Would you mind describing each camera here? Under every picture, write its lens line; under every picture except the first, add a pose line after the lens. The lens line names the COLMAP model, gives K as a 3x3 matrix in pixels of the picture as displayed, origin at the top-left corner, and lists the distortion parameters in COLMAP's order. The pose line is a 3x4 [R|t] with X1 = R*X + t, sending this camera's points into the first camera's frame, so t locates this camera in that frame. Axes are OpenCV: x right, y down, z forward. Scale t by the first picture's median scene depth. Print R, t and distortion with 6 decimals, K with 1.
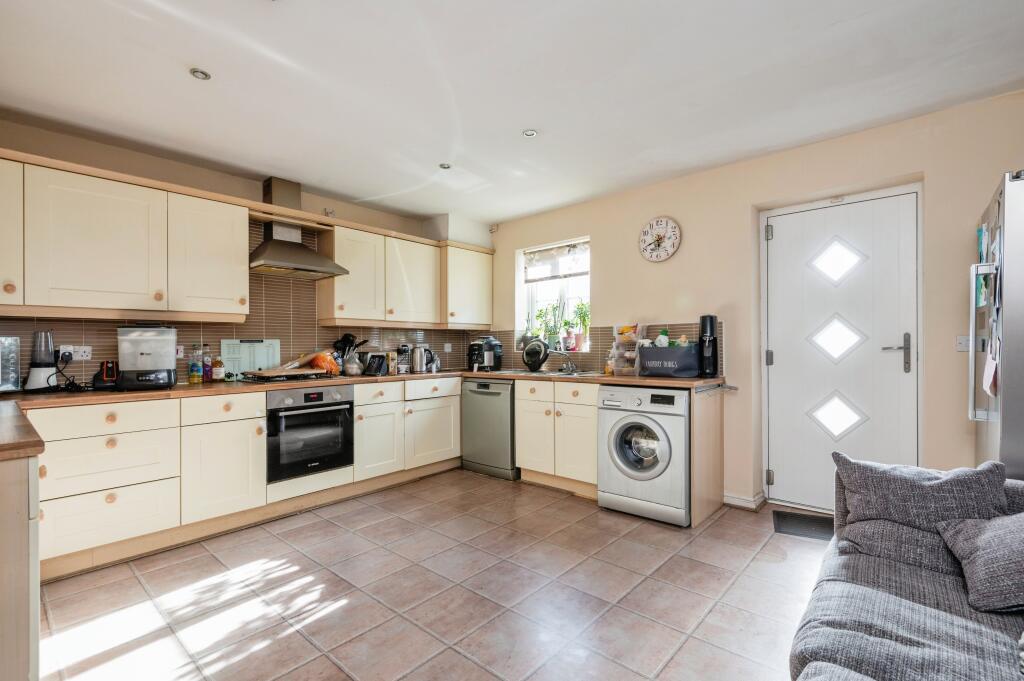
lens RADIAL K [[466.6, 0, 511.6], [0, 466.6, 342.6], [0, 0, 1]] dist [0.000638, 0.000040]
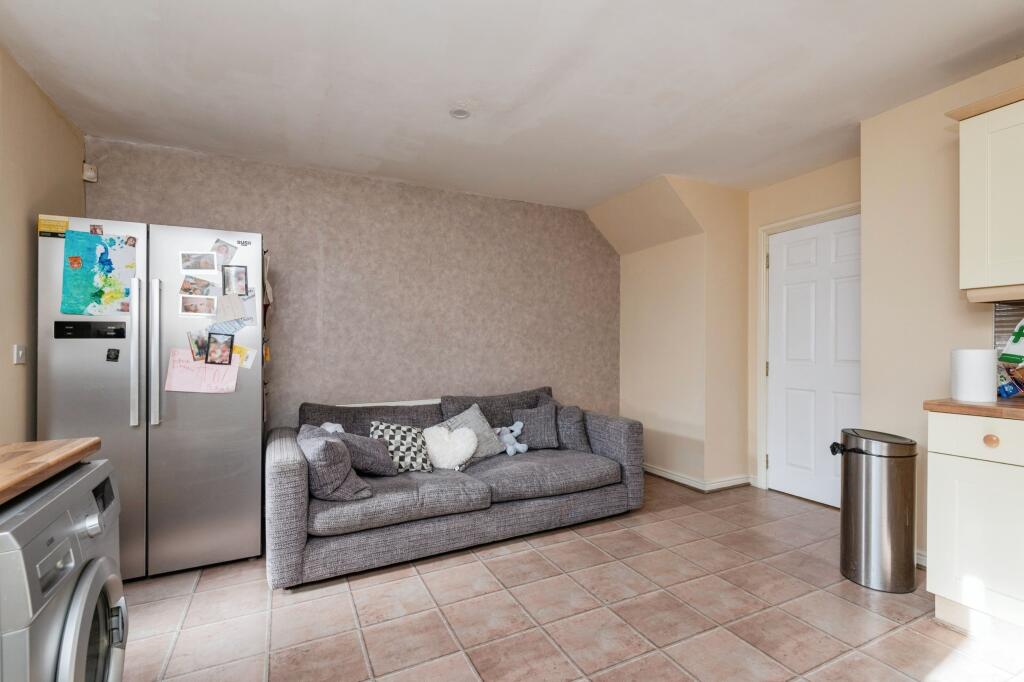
lens RADIAL K [[466.6, 0, 511.5], [0, 466.6, 343.9], [0, 0, 1]] dist [0.000638, 0.000040]
pose [[-0.922159, 0.014167, 0.386552, -0.227822], [0.014987, 0.999887, -0.000893, -0.003860], [-0.386521, 0.004970, -0.922267, 1.967645]]
